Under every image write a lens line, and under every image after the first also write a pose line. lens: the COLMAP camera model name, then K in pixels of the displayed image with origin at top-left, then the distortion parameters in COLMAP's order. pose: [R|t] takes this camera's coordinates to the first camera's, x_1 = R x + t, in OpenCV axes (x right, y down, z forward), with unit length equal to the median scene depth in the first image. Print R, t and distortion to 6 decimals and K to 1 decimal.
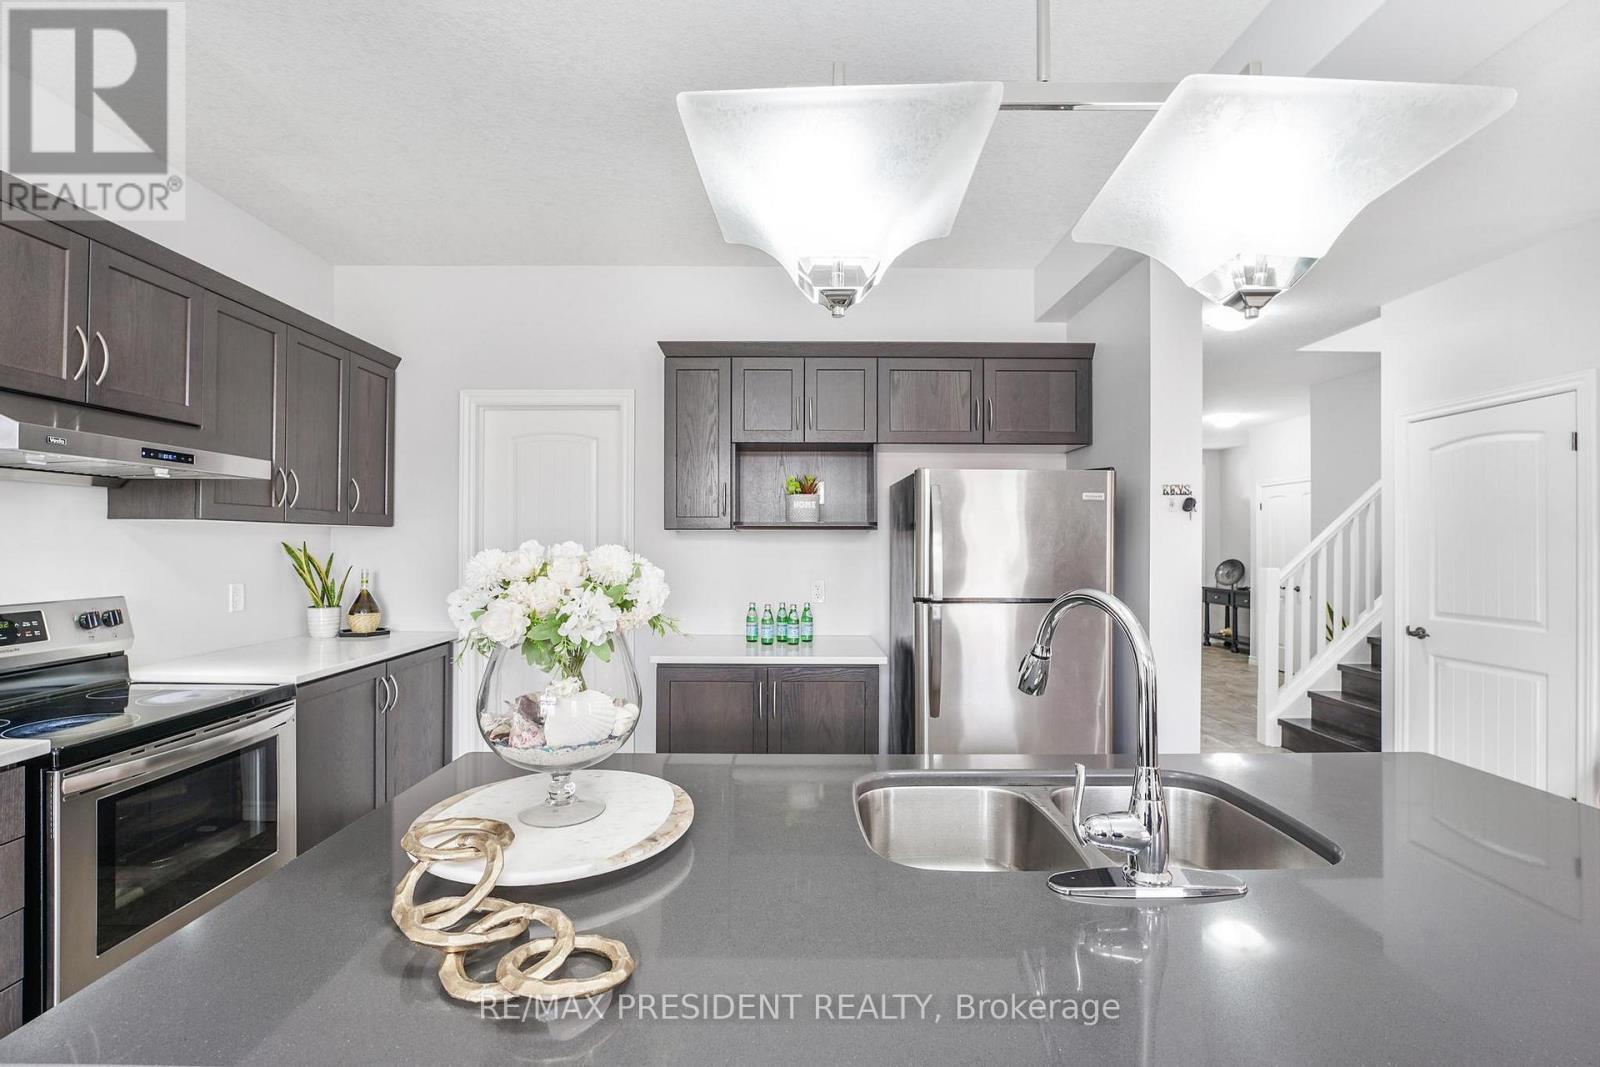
lens RADIAL K [[724.7, 0, 802.9], [0, 724.7, 540.3], [0, 0, 1]] dist [-0.018778, 0.003914]
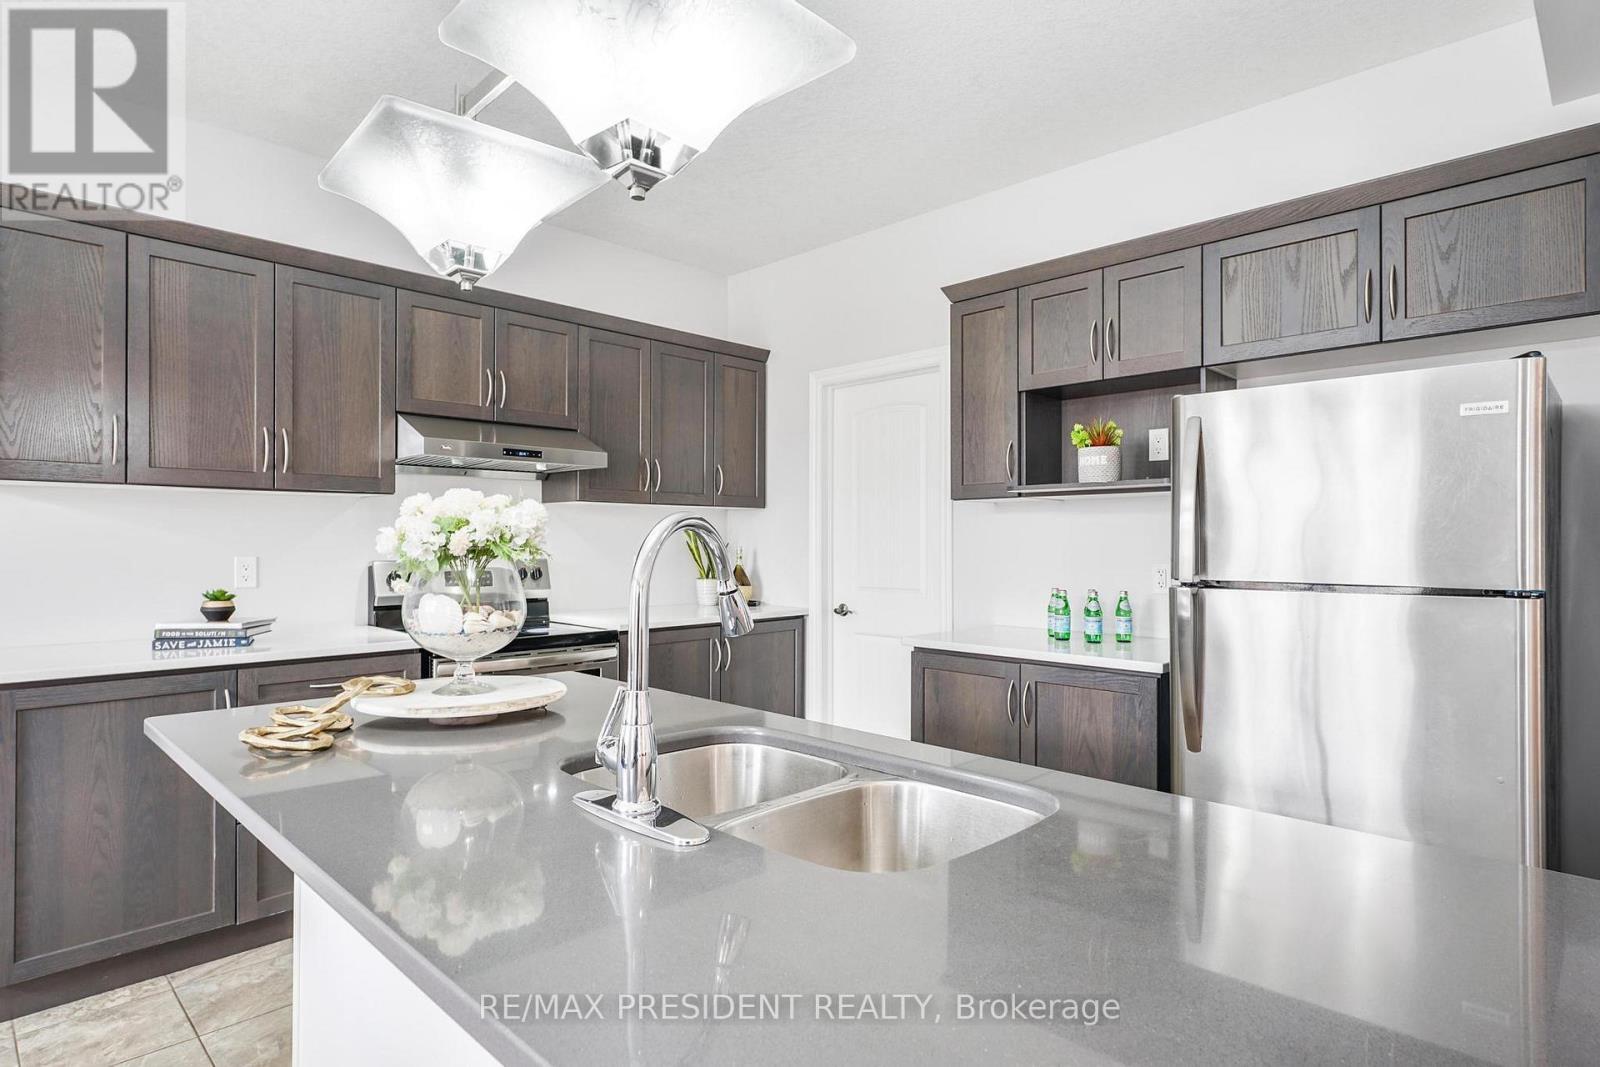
lens RADIAL K [[858.8, 0, 782.8], [0, 858.8, 546.6], [0, 0, 1]] dist [-0.004086, 0.002815]
pose [[0.705915, 0.002451, -0.708292, 0.405050], [0.003392, 0.999971, 0.006841, 0.033595], [0.708288, -0.007232, 0.705886, 0.116285]]
